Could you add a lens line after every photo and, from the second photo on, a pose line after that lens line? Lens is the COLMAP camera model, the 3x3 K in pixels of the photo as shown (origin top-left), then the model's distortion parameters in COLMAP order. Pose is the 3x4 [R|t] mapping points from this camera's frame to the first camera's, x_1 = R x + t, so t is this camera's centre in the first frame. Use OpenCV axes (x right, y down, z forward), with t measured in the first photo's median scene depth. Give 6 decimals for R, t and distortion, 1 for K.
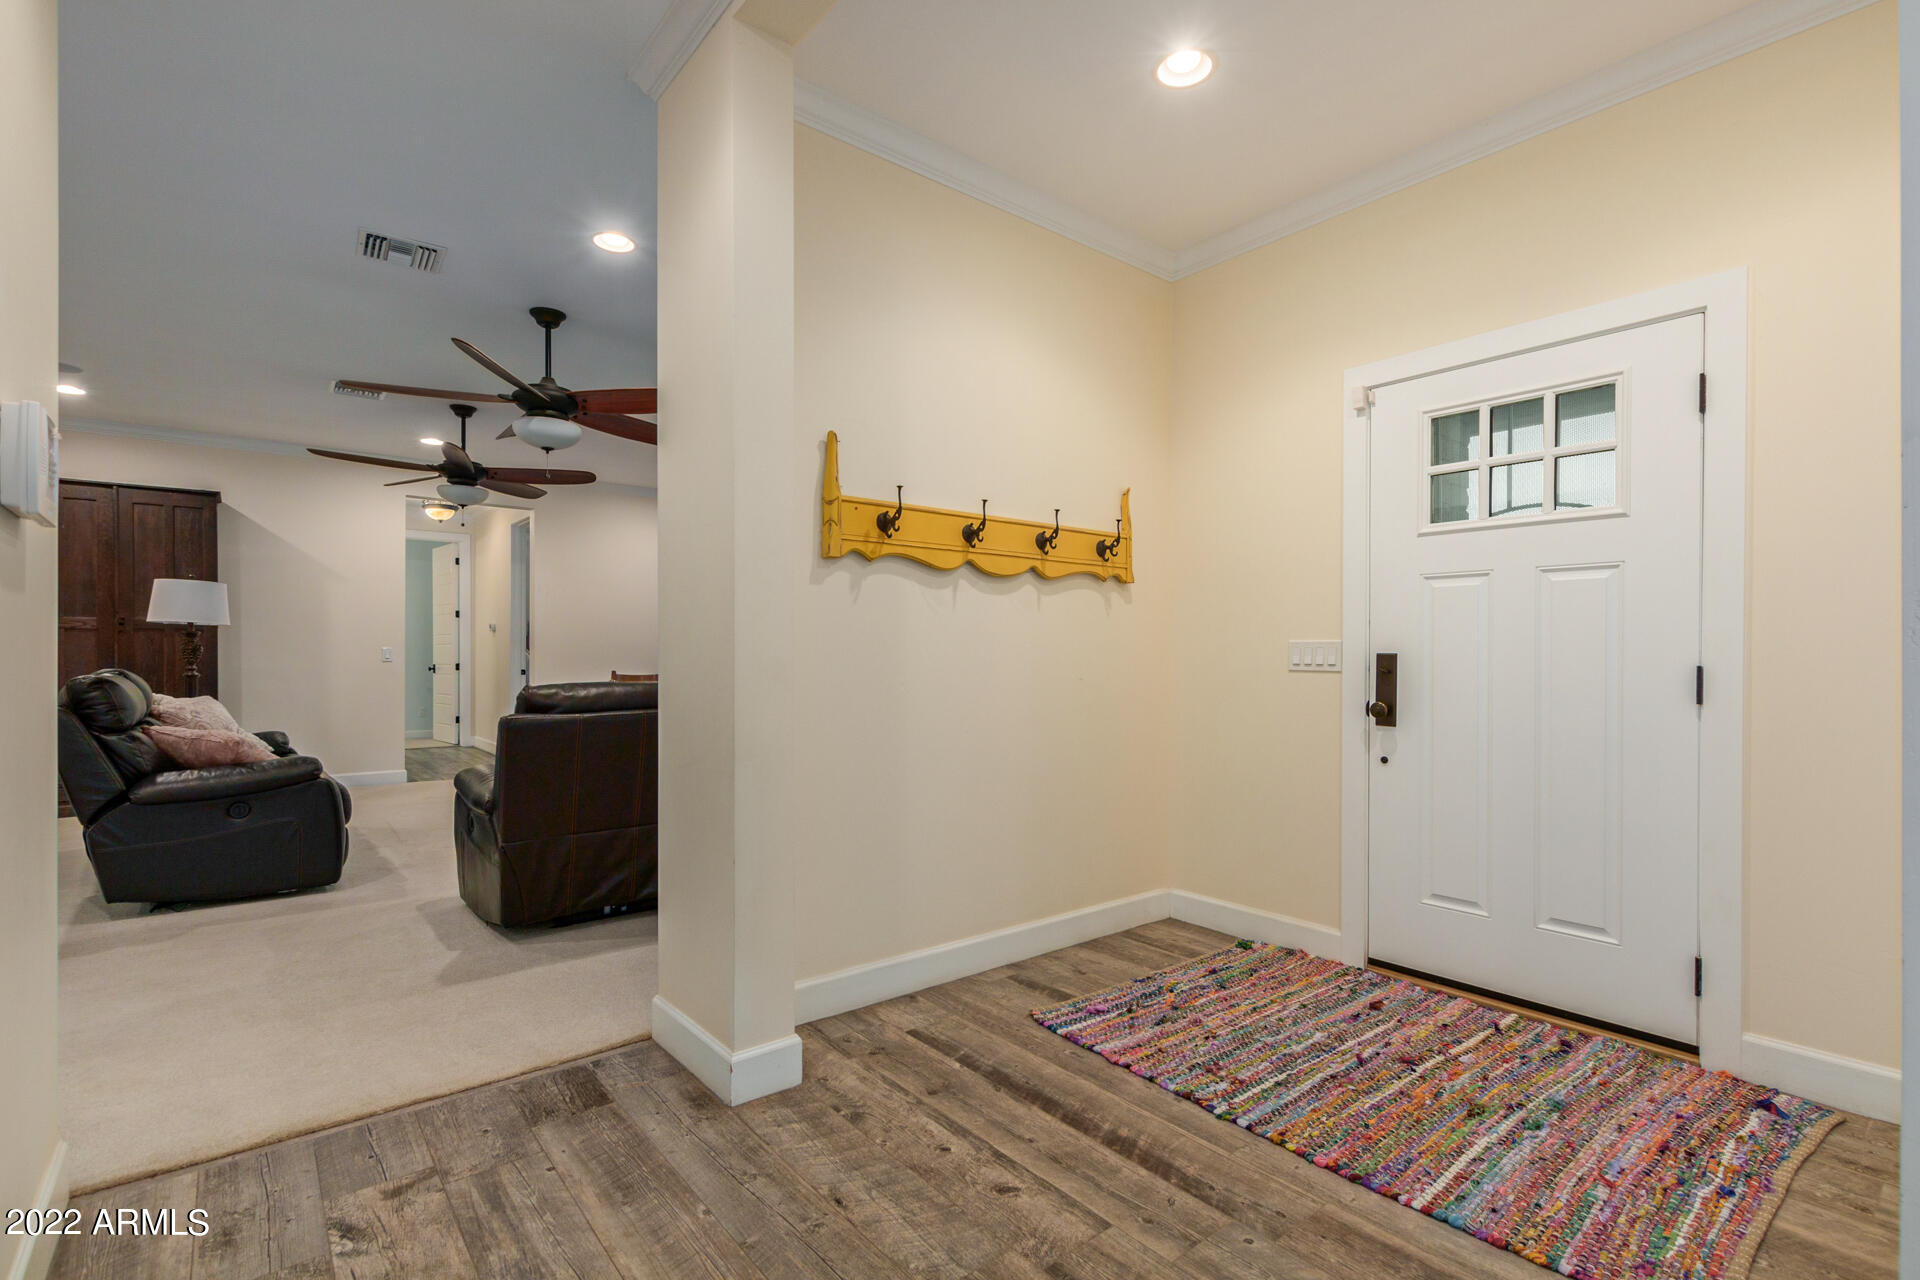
lens RADIAL K [[889.8, 0, 963.9], [0, 889.8, 647.1], [0, 0, 1]] dist [-0.002115, -0.000977]
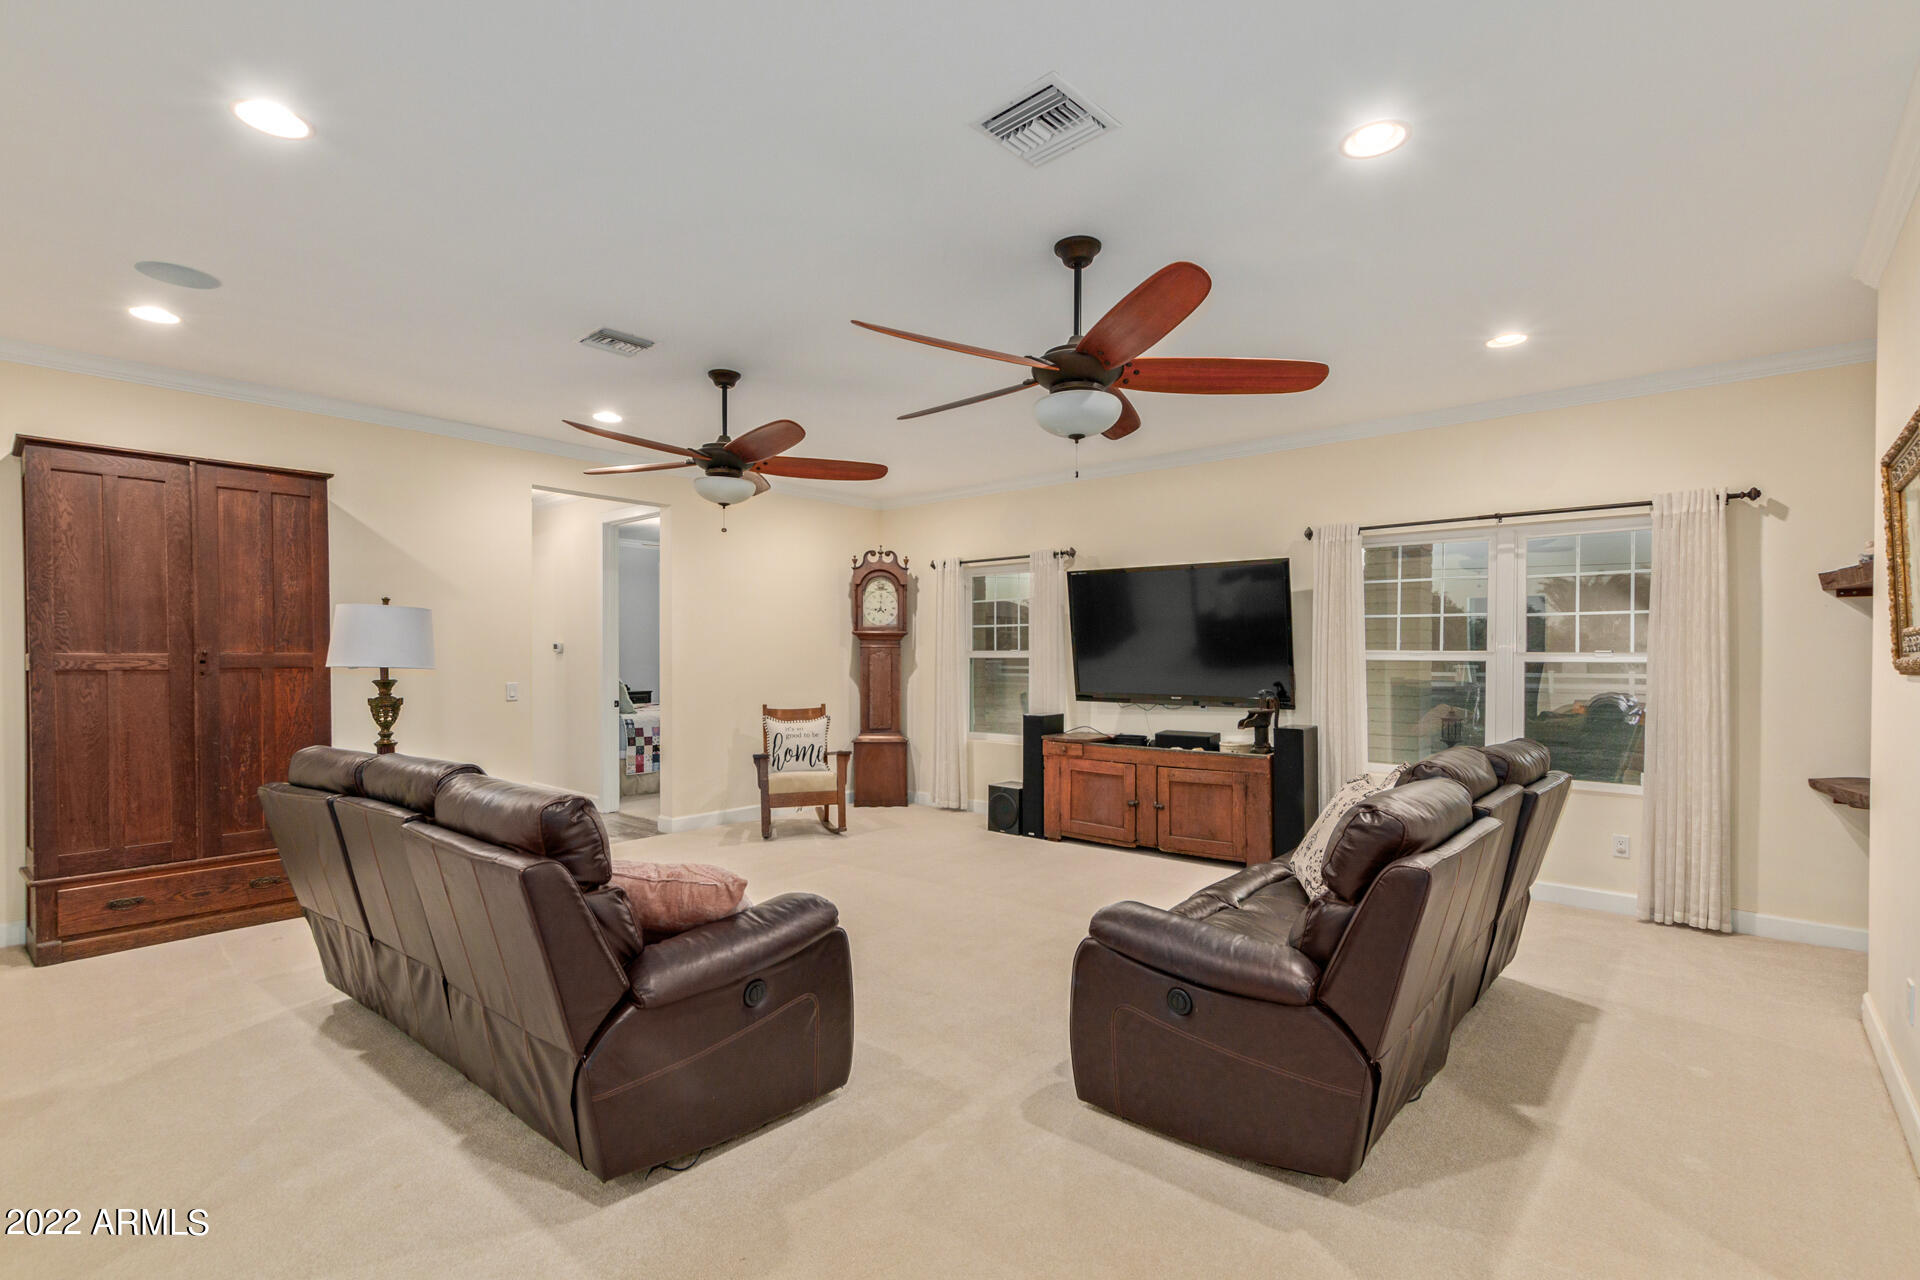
lens RADIAL K [[889.8, 0, 957.2], [0, 889.8, 649.3], [0, 0, 1]] dist [-0.002115, -0.000977]
pose [[0.986082, 0.000464, 0.166259, -0.485891], [-0.001644, 0.999974, 0.006959, -0.041766], [-0.166252, -0.007136, 0.986057, 0.219601]]
